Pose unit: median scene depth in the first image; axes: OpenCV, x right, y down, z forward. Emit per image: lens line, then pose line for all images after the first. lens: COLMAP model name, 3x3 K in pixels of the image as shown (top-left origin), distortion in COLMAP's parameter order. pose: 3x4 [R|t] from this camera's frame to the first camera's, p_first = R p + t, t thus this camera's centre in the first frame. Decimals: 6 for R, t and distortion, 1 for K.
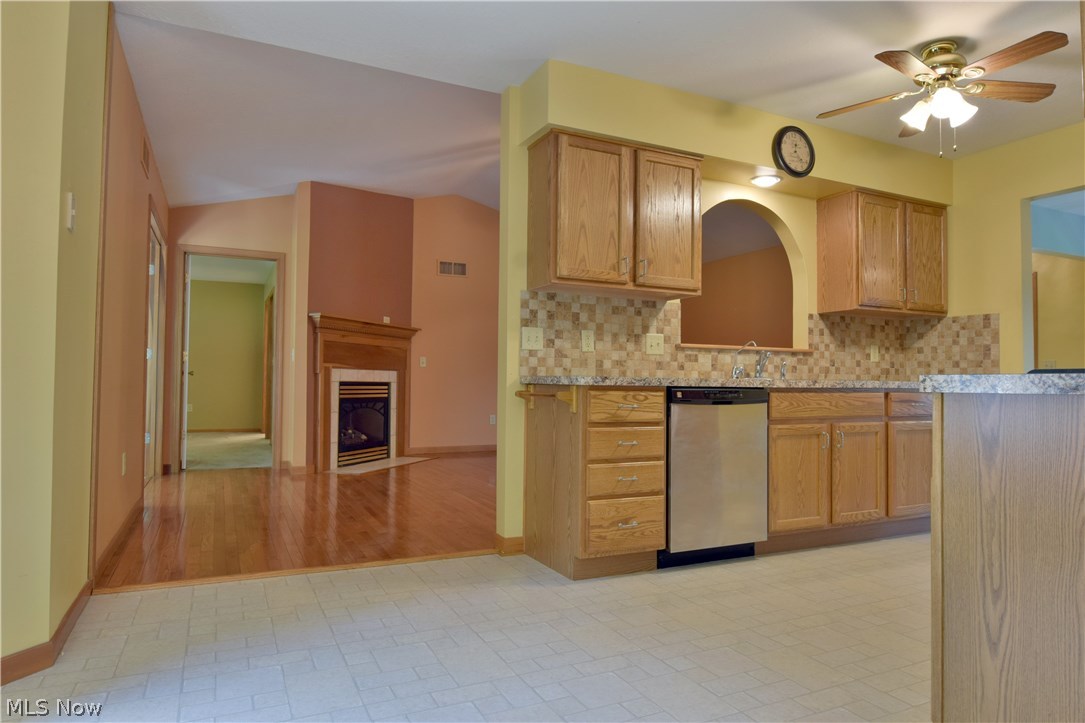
lens RADIAL K [[658.4, 0, 542.5], [0, 658.4, 361.5], [0, 0, 1]] dist [-0.000583, -0.000085]
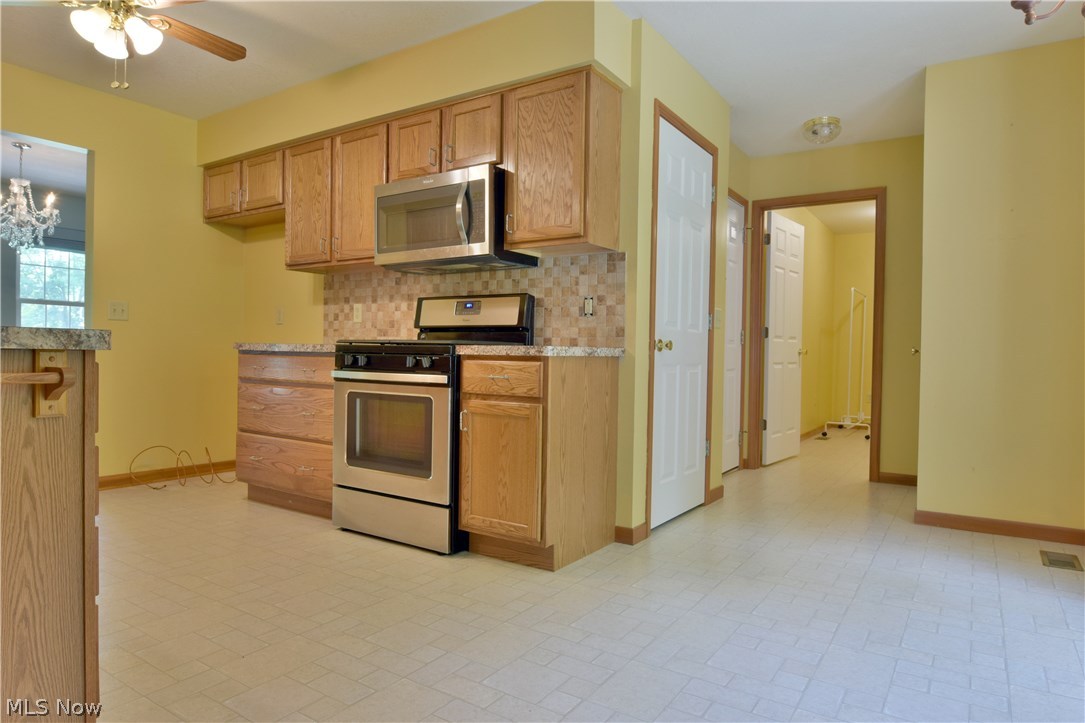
lens RADIAL K [[658.4, 0, 542.5], [0, 658.4, 361.5], [0, 0, 1]] dist [-0.000583, -0.000085]
pose [[-0.497415, -0.029296, 0.867018, -0.955638], [-0.047214, 0.998863, 0.006664, 0.051901], [-0.866227, -0.037620, -0.498232, 1.937023]]
